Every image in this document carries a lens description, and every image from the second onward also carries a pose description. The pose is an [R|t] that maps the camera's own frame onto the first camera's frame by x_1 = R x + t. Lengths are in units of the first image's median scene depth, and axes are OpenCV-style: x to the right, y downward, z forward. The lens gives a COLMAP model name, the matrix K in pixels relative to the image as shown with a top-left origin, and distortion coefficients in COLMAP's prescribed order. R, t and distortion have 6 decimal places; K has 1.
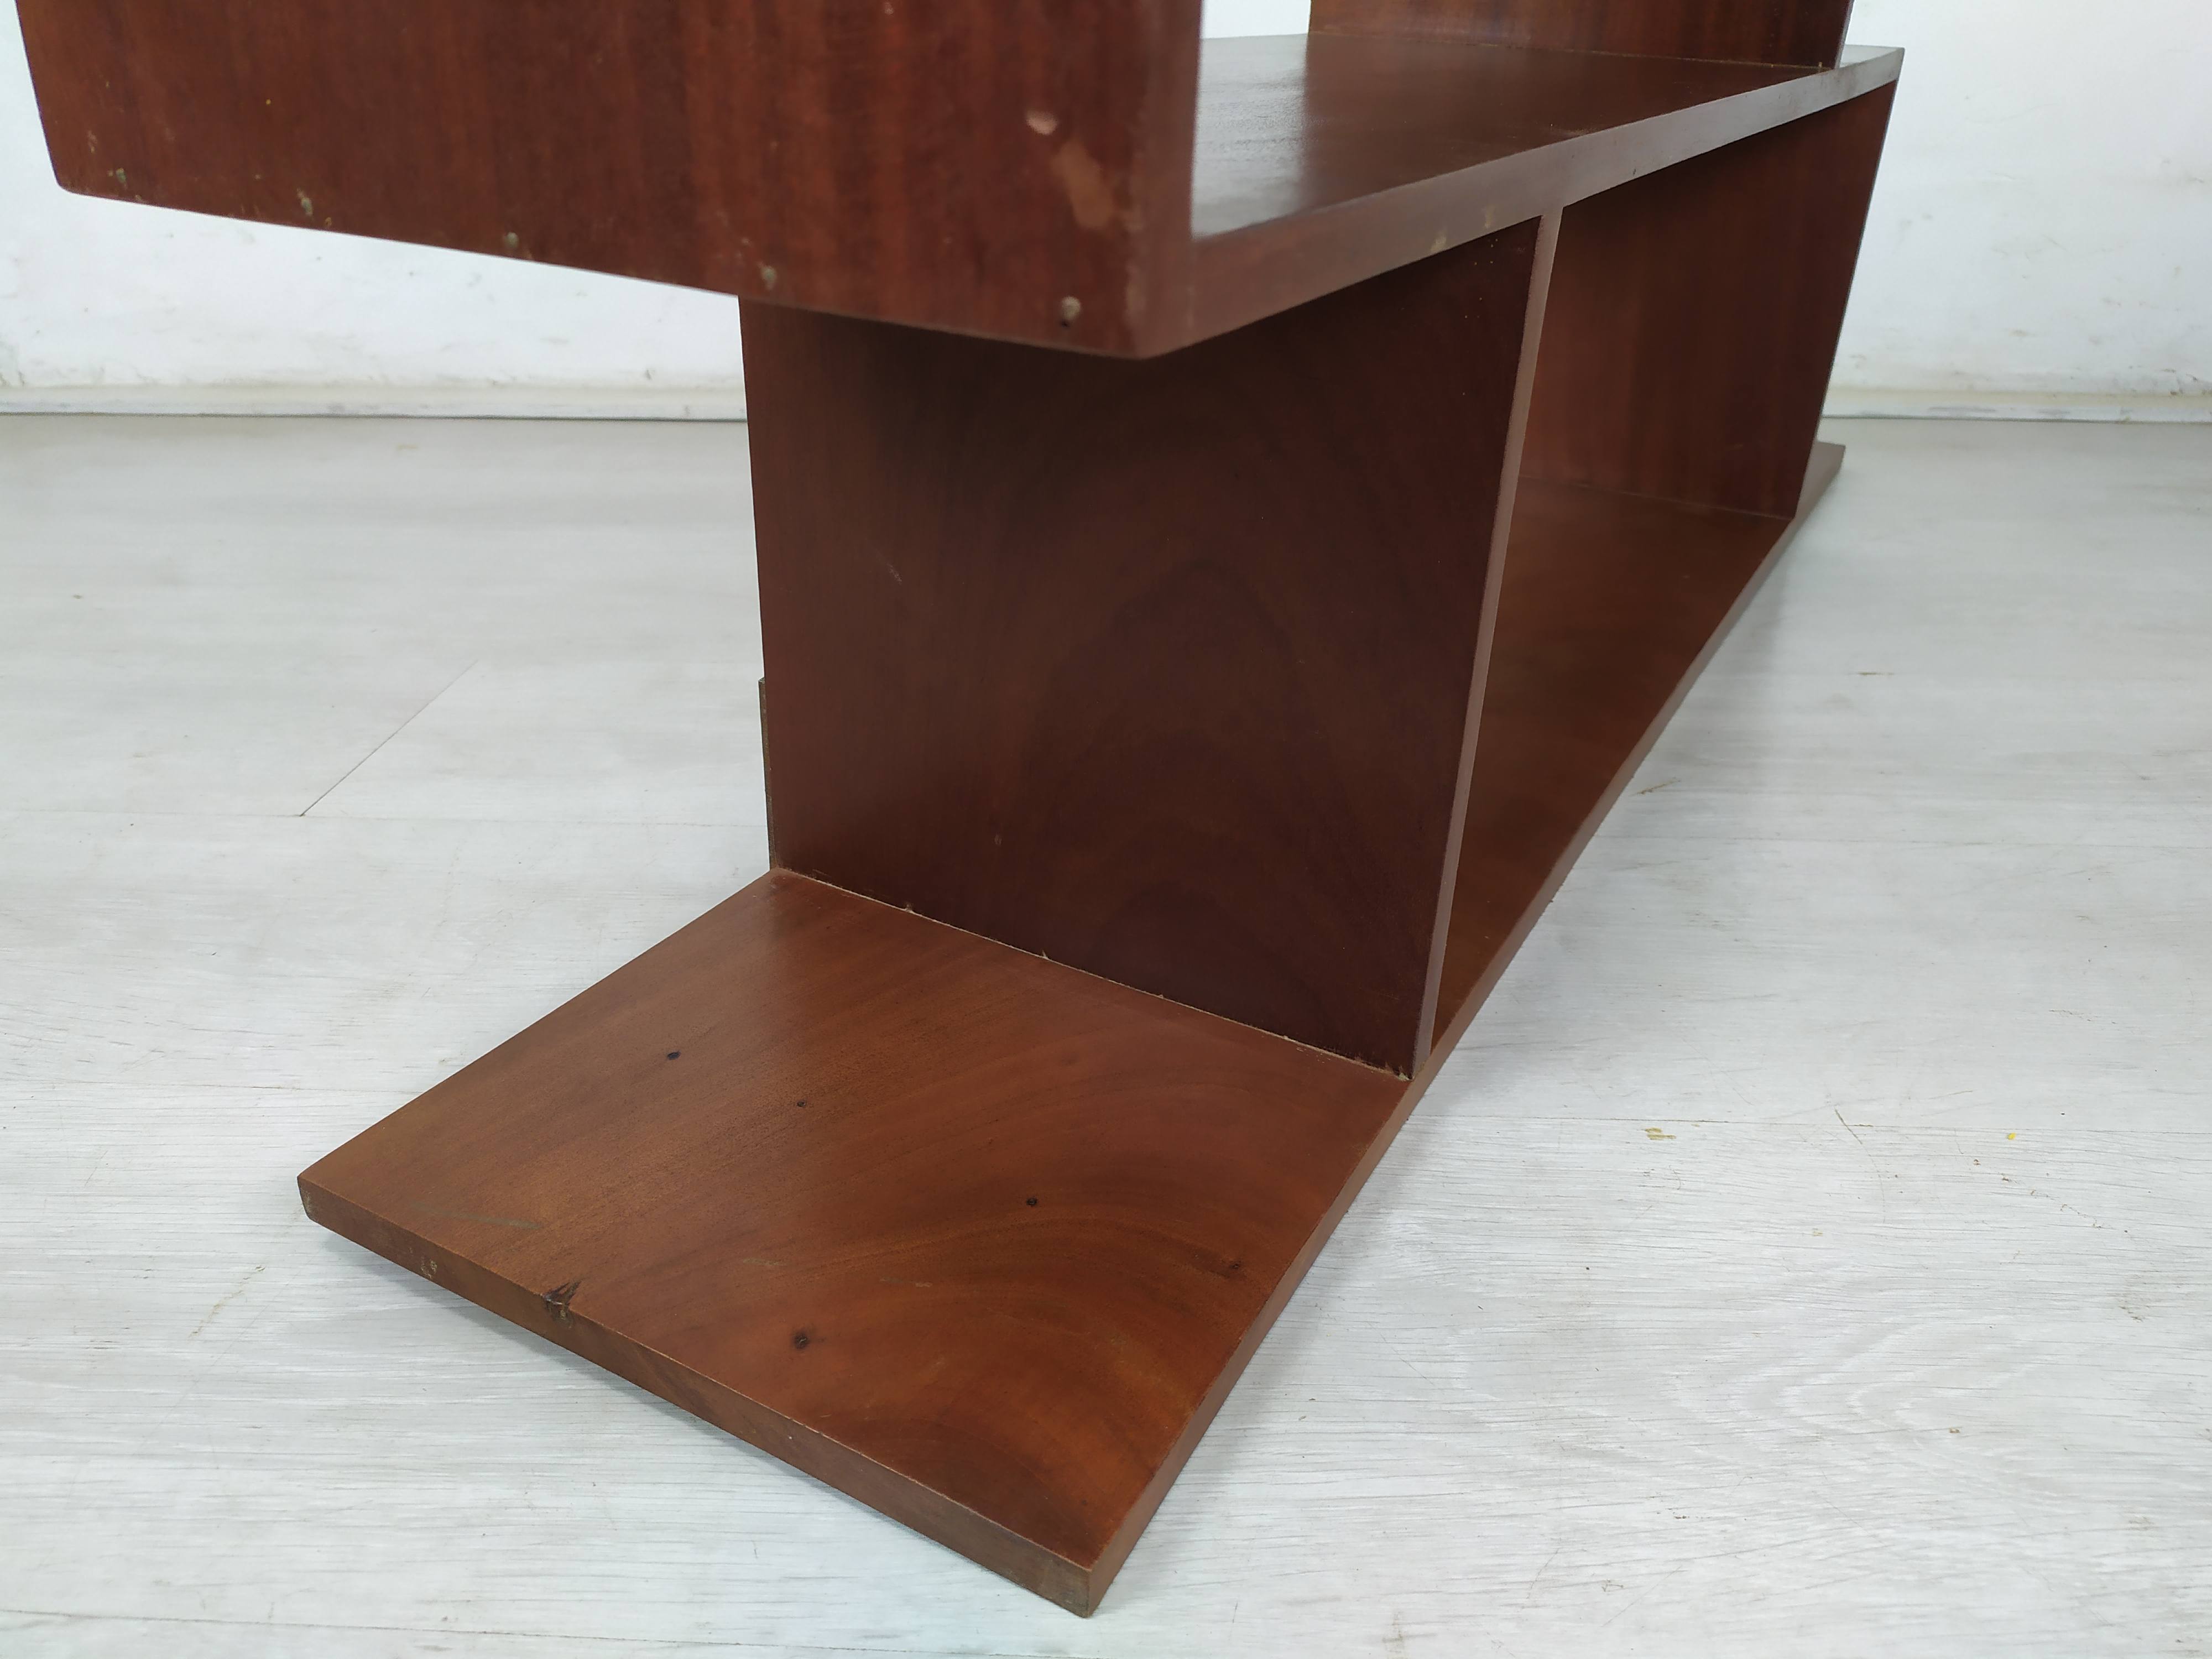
lens RADIAL K [[1682.8, 0, 1110.8], [0, 1682.8, 834.3], [0, 0, 1]] dist [0.003861, 0.007294]
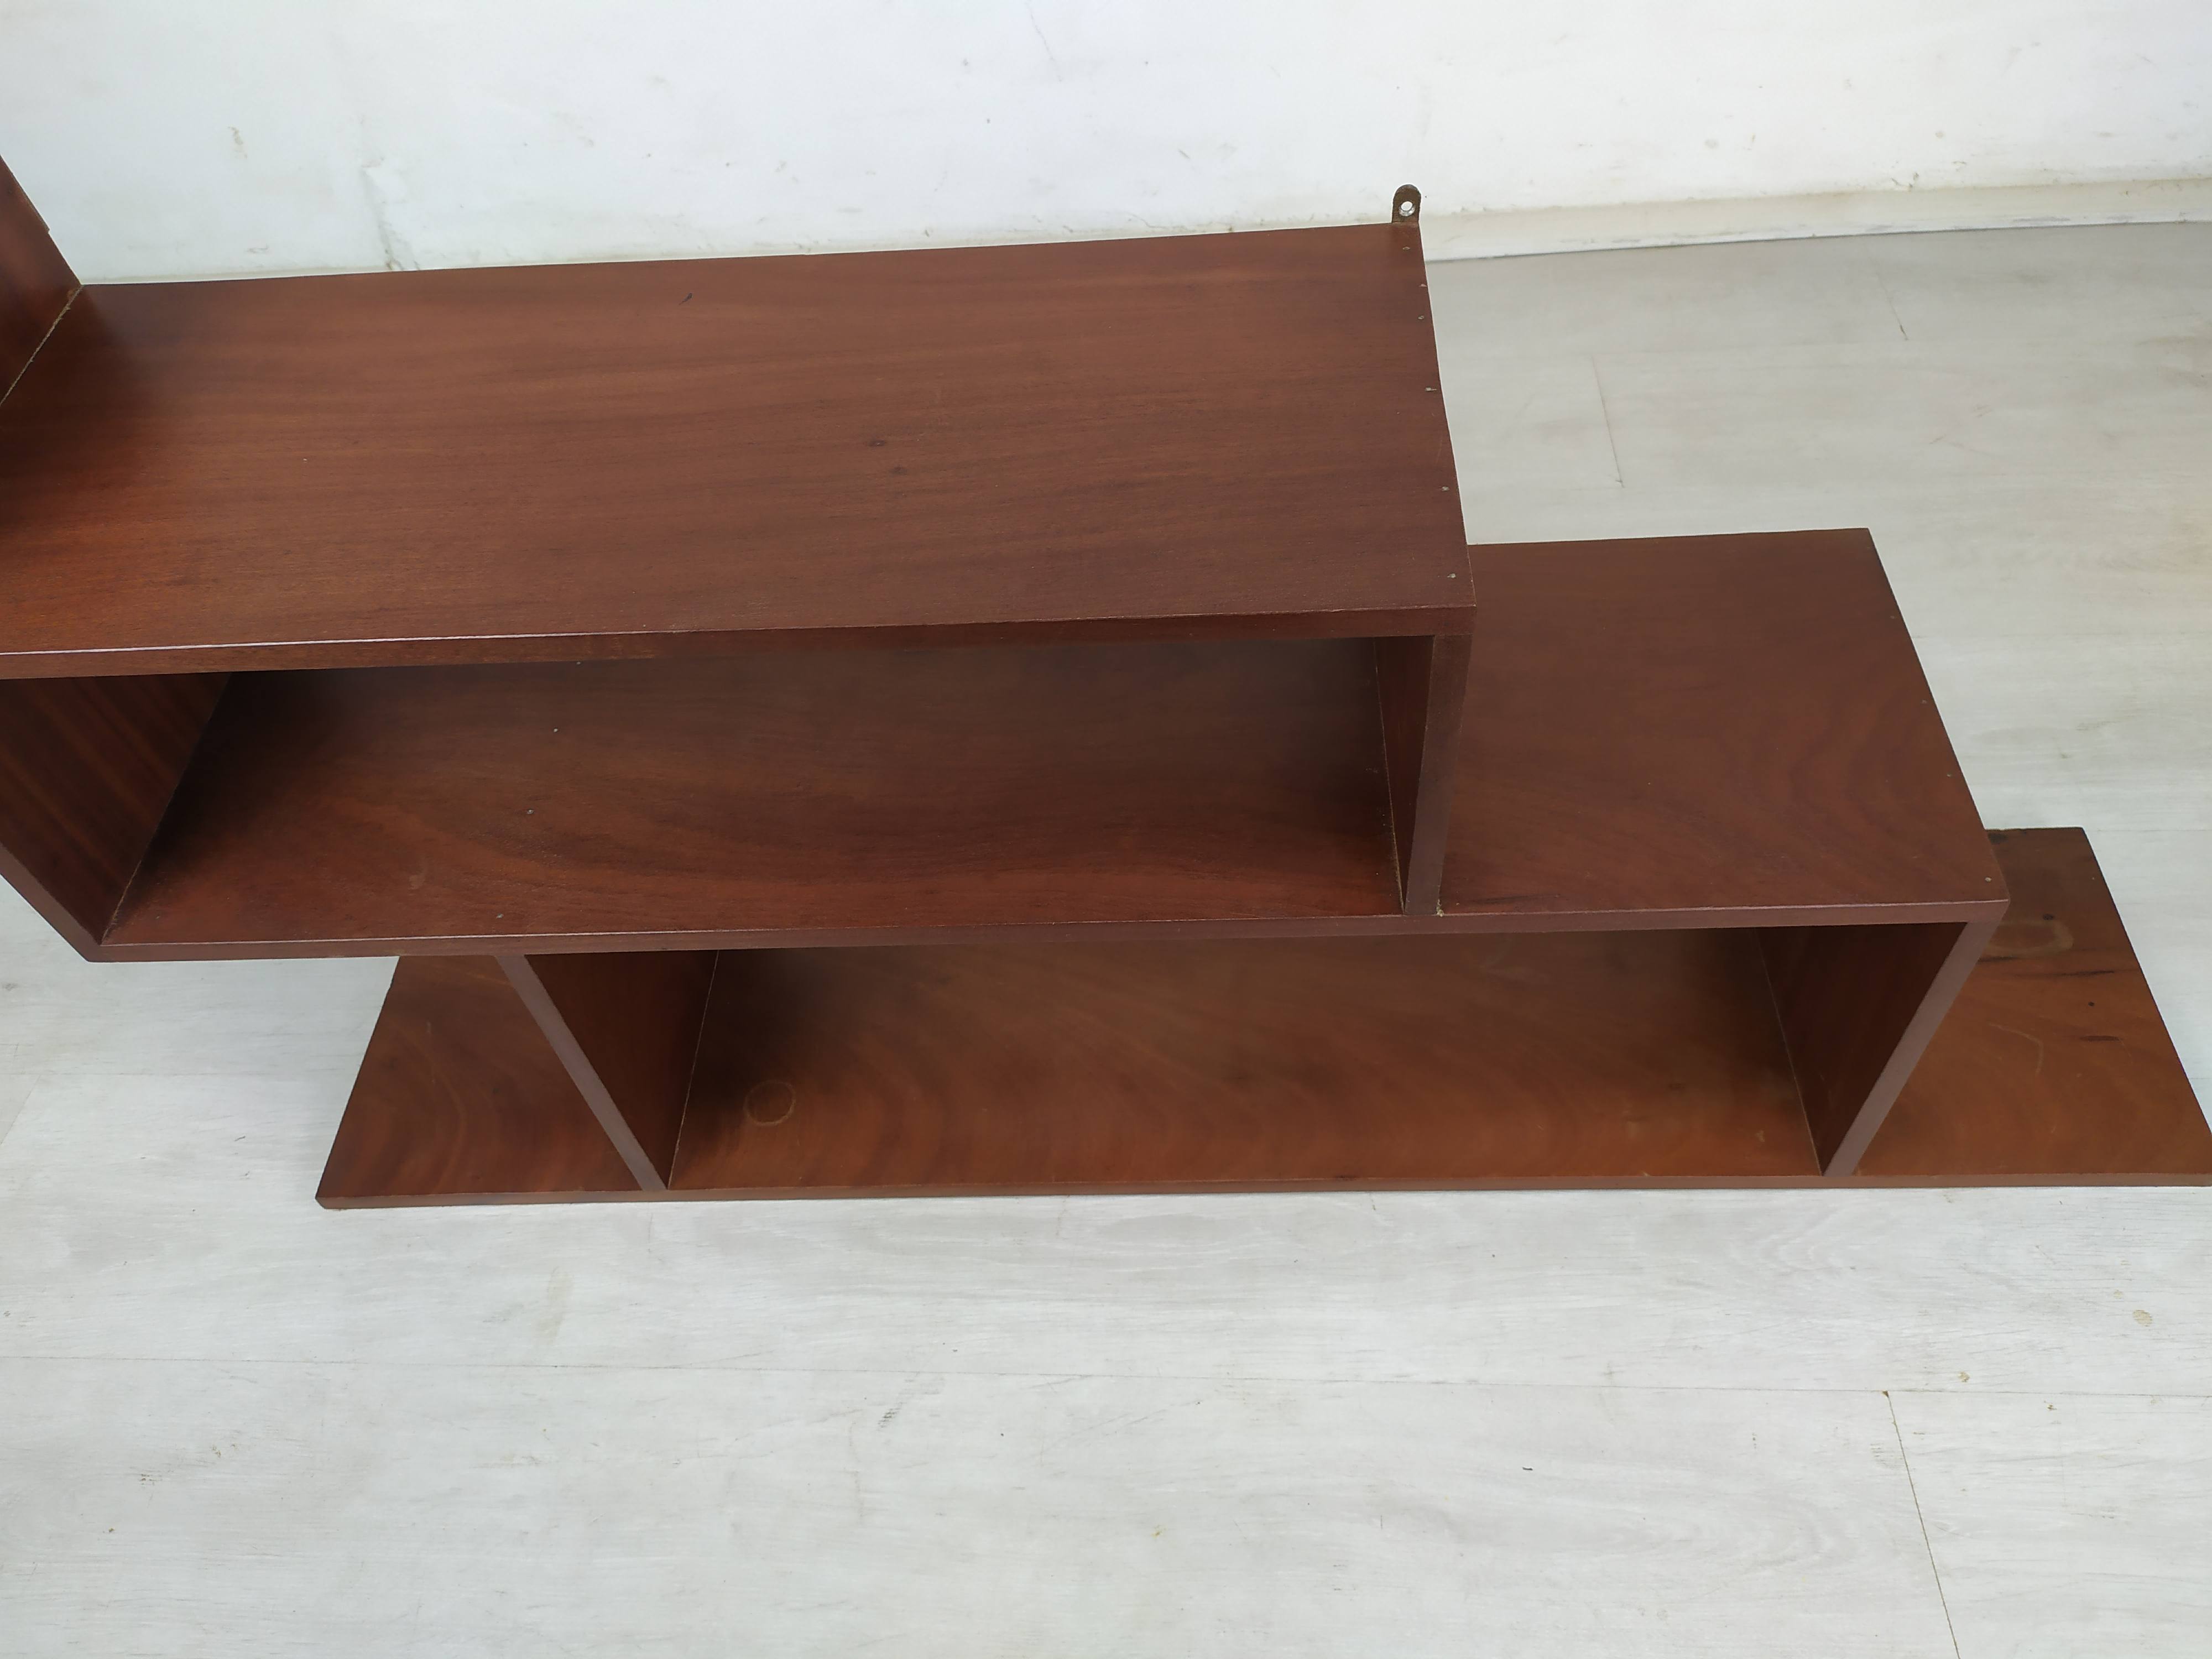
lens RADIAL K [[1667.4, 0, 1111.6], [0, 1667.4, 827.9], [0, 0, 1]] dist [0.031861, -0.025700]
pose [[0.997814, -0.044785, -0.048598, -0.291339], [0.059704, 0.926169, 0.372352, -0.879841], [0.028334, -0.374440, 0.926818, -0.729069]]
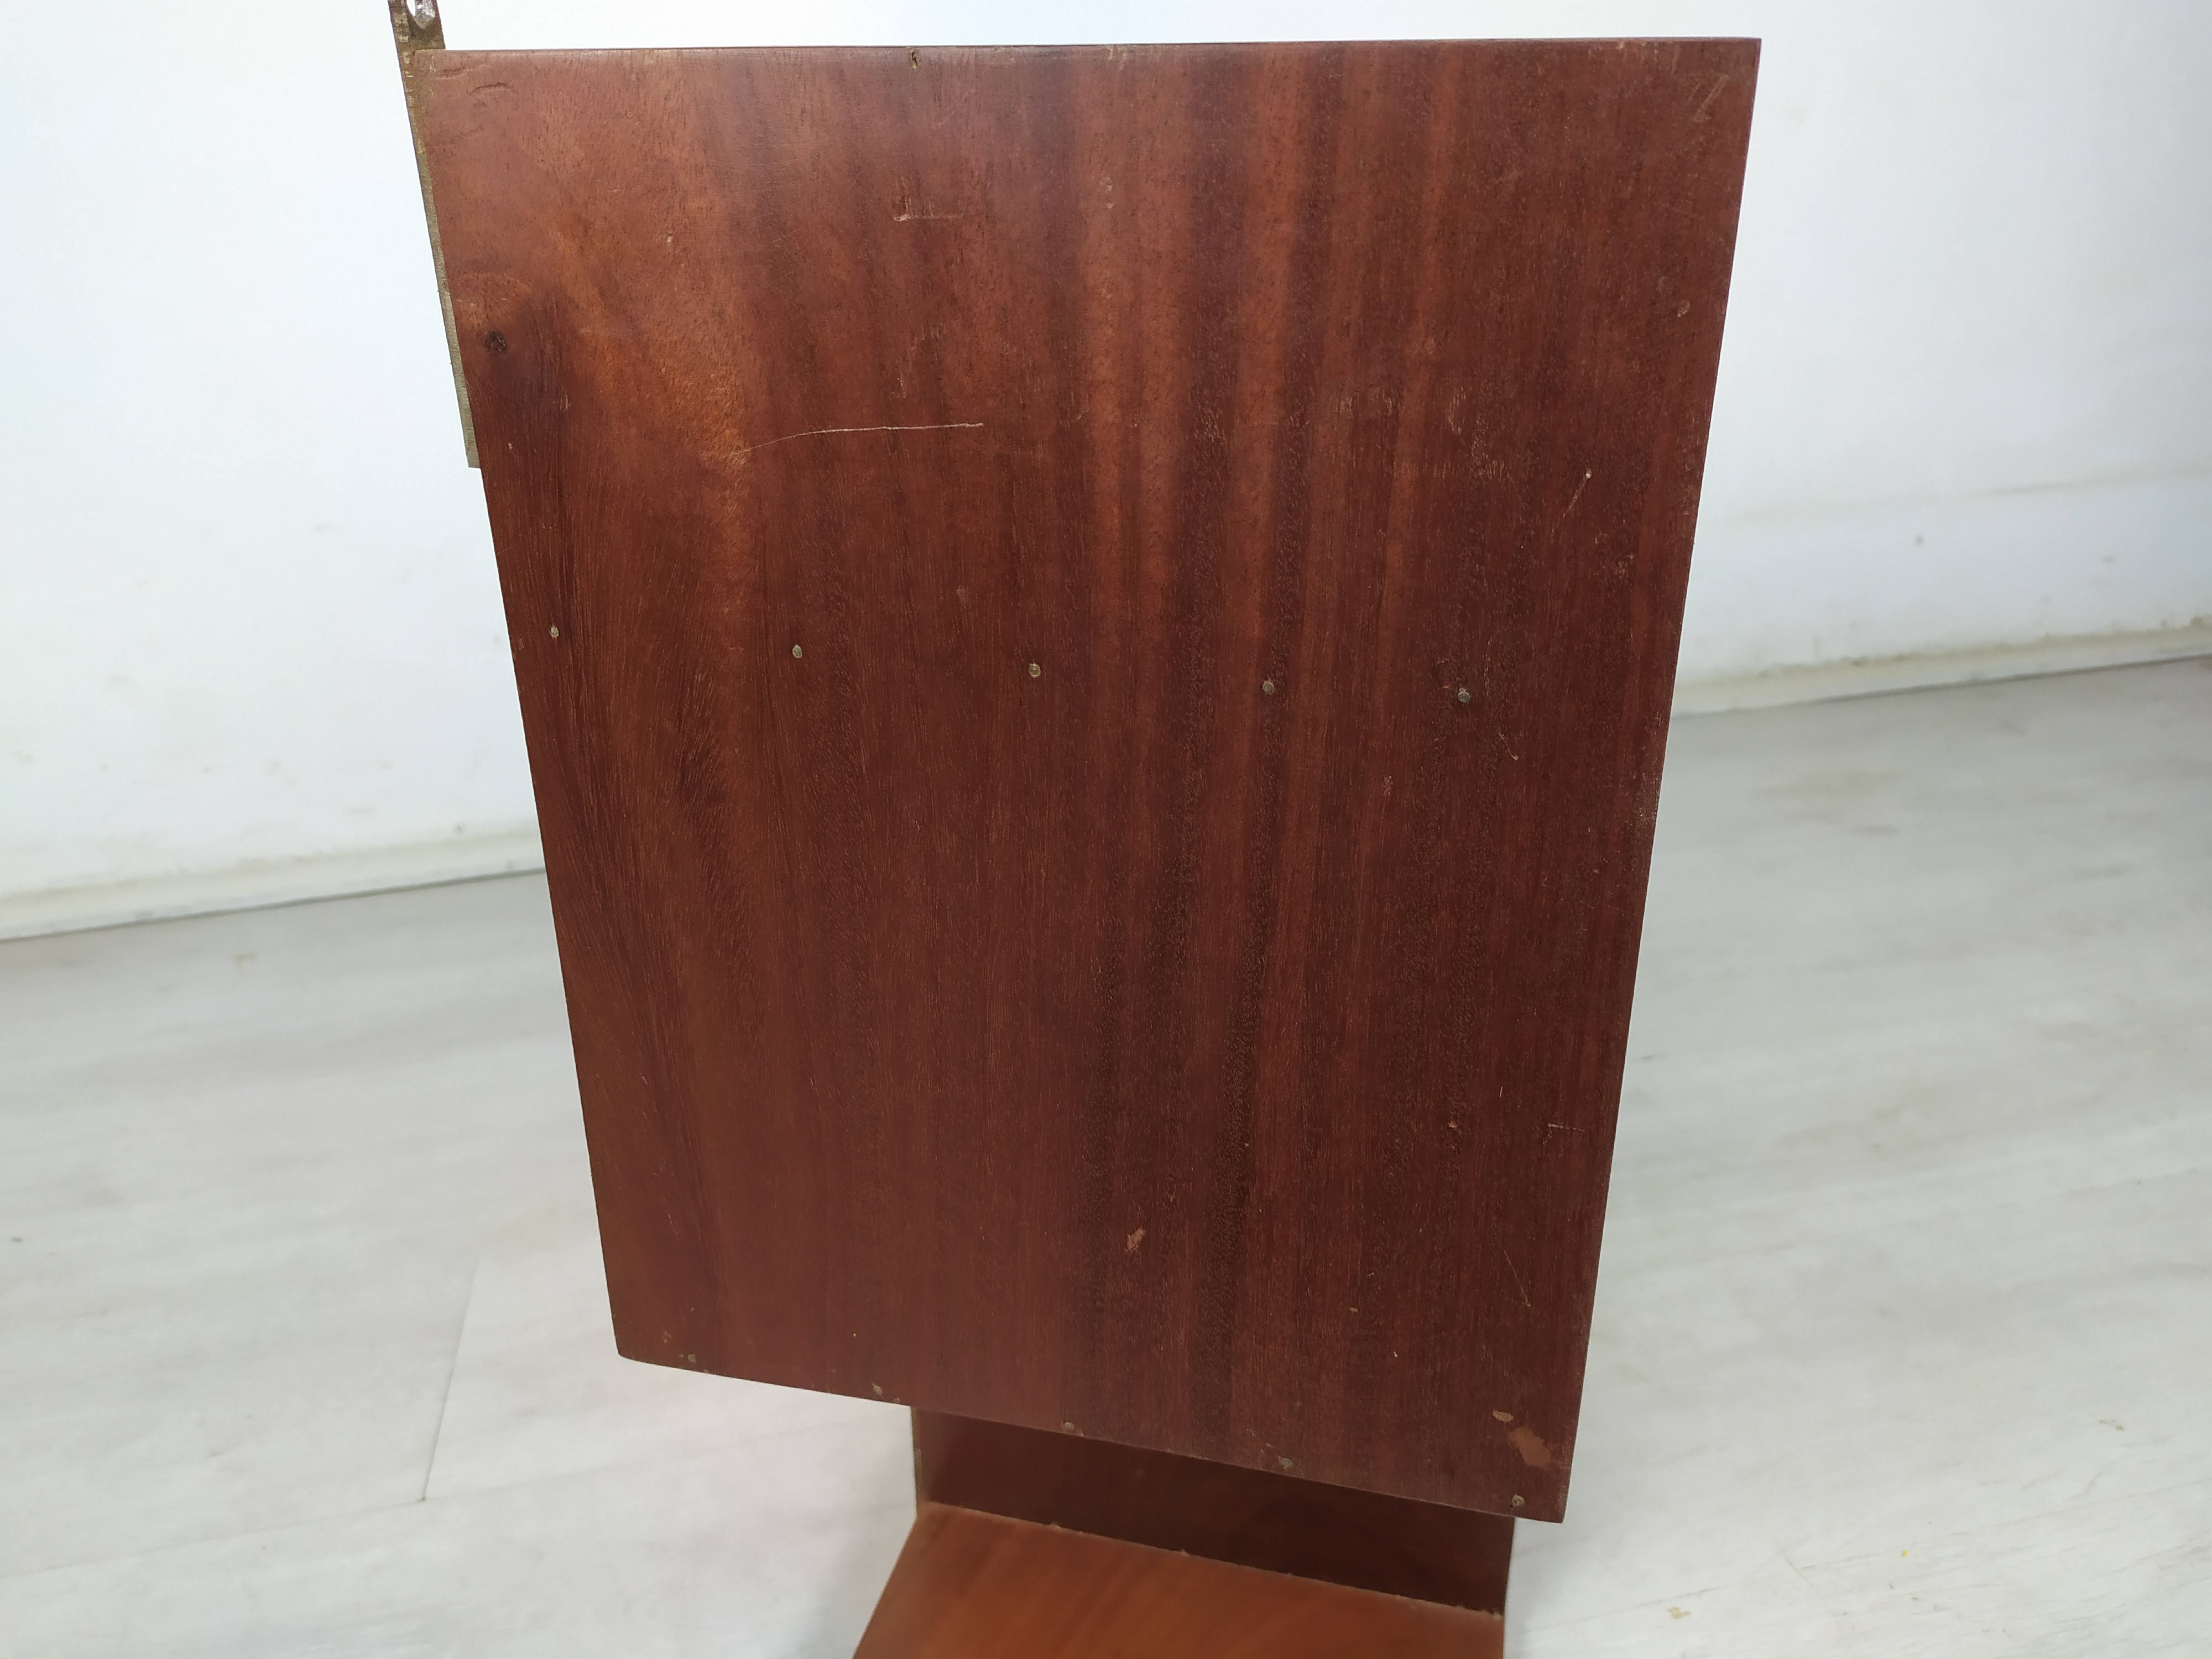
lens RADIAL K [[1700.1, 0, 1106.0], [0, 1700.1, 829.5], [0, 0, 1]] dist [0.002305, -0.004734]
pose [[0.966306, -0.141529, 0.214994, -0.319188], [0.155468, 0.986611, -0.049281, -0.442976], [-0.205140, 0.081045, 0.975371, -0.280499]]
